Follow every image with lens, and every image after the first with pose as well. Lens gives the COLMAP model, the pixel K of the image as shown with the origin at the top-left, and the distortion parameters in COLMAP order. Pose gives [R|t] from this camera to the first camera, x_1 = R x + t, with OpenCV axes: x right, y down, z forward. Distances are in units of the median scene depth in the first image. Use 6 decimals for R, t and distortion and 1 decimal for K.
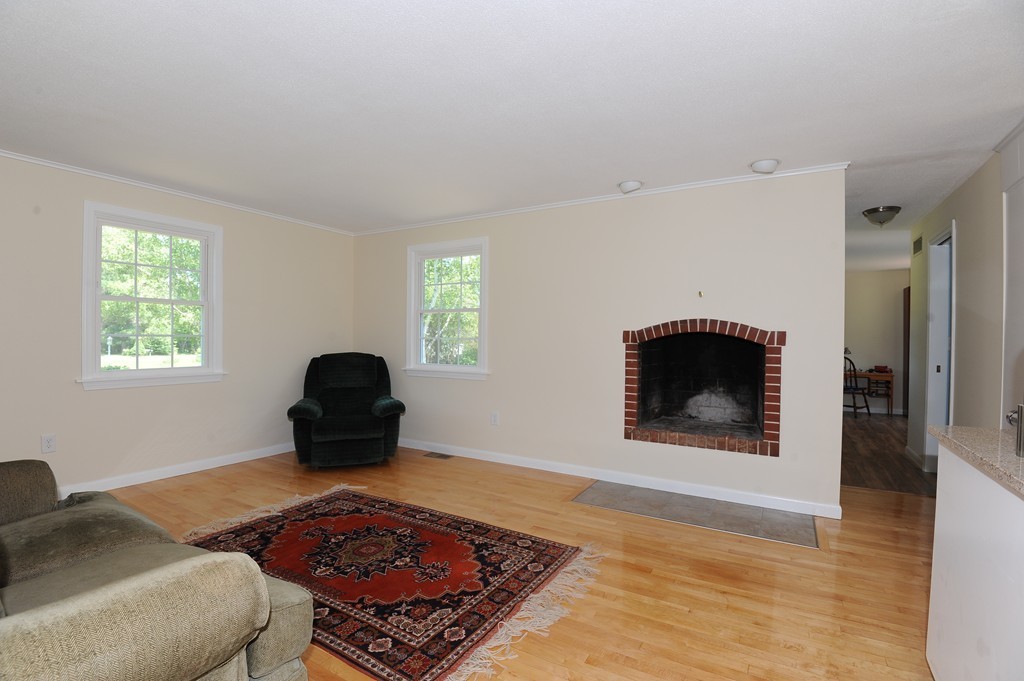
lens RADIAL K [[482.4, 0, 506.8], [0, 482.4, 343.0], [0, 0, 1]] dist [-0.016769, -0.018420]
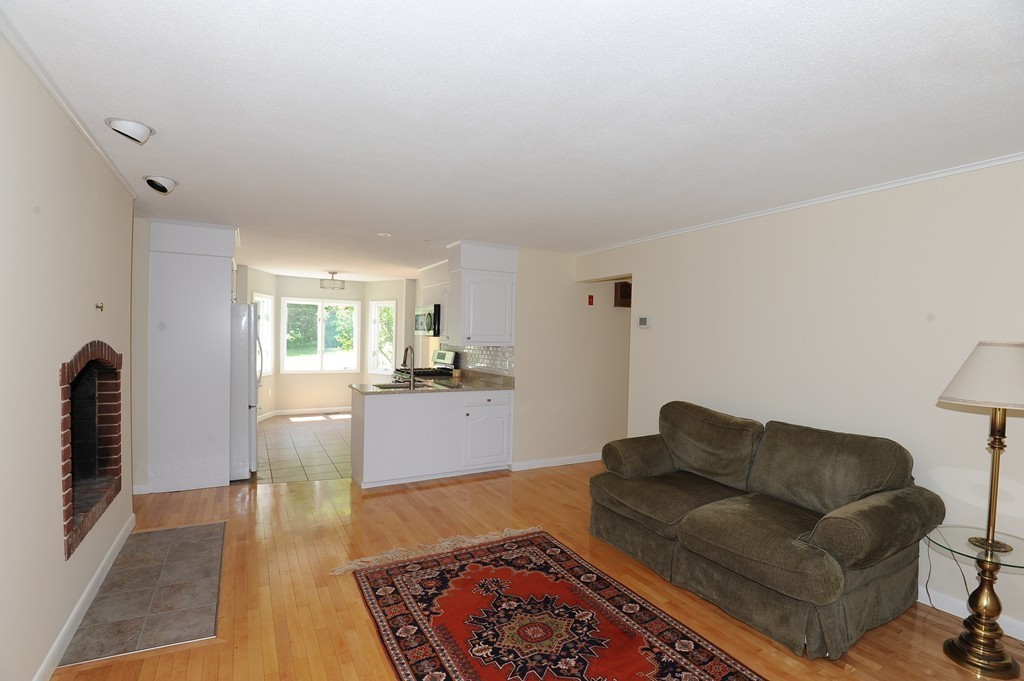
lens RADIAL K [[482.4, 0, 506.8], [0, 482.4, 343.0], [0, 0, 1]] dist [-0.016769, -0.018420]
pose [[-0.869487, -0.036208, 0.492627, -0.626524], [-0.027334, 0.999309, 0.025206, -0.107830], [-0.493199, 0.008451, -0.869876, 1.707949]]
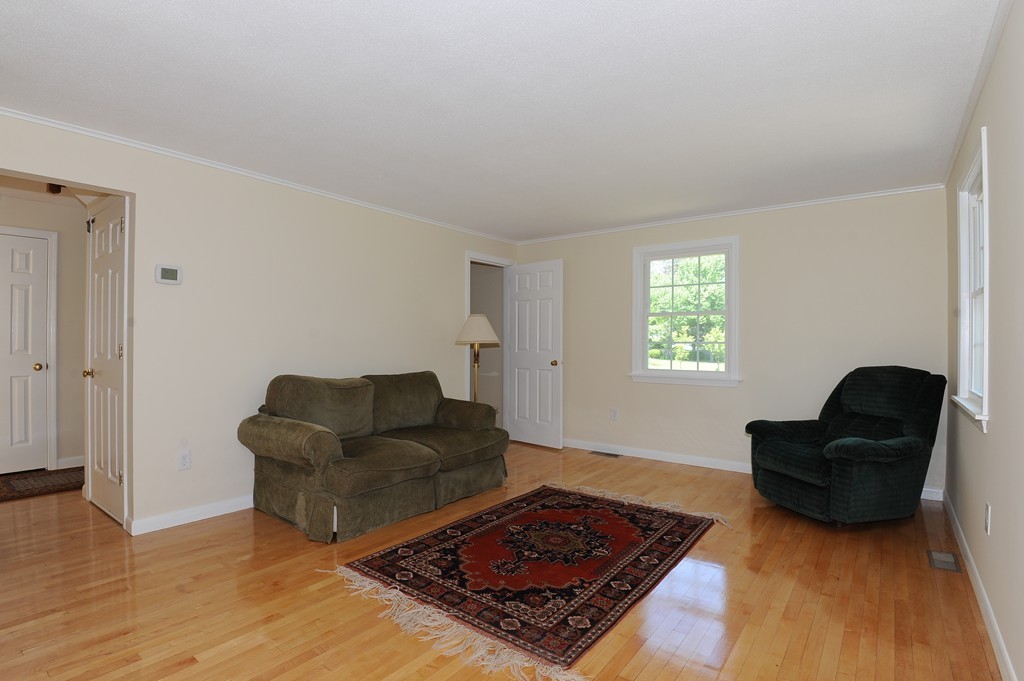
lens RADIAL K [[482.4, 0, 506.8], [0, 482.4, 343.0], [0, 0, 1]] dist [-0.016769, -0.018420]
pose [[-0.107128, -0.012374, -0.994168, 0.789653], [-0.017291, 0.999795, -0.010580, -0.005520], [0.994095, 0.016057, -0.107320, 0.962368]]
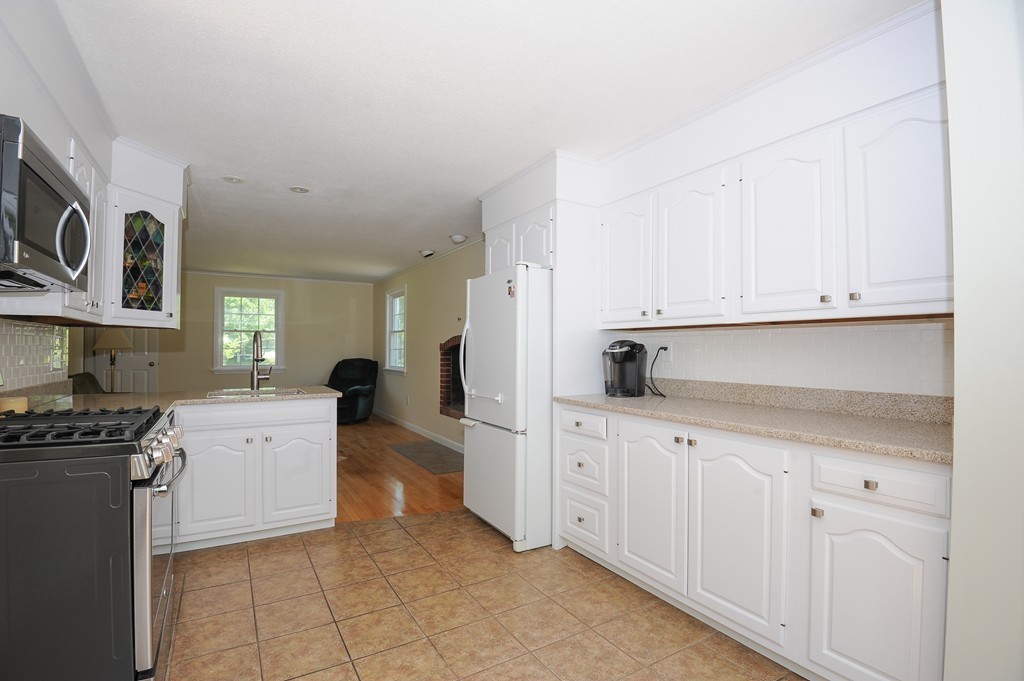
lens RADIAL K [[482.4, 0, 506.8], [0, 482.4, 343.0], [0, 0, 1]] dist [-0.016769, -0.018420]
pose [[0.885717, -0.017477, -0.463896, 1.659339], [0.006946, 0.999678, -0.024400, 0.015576], [0.464173, 0.018389, 0.885553, -0.407085]]
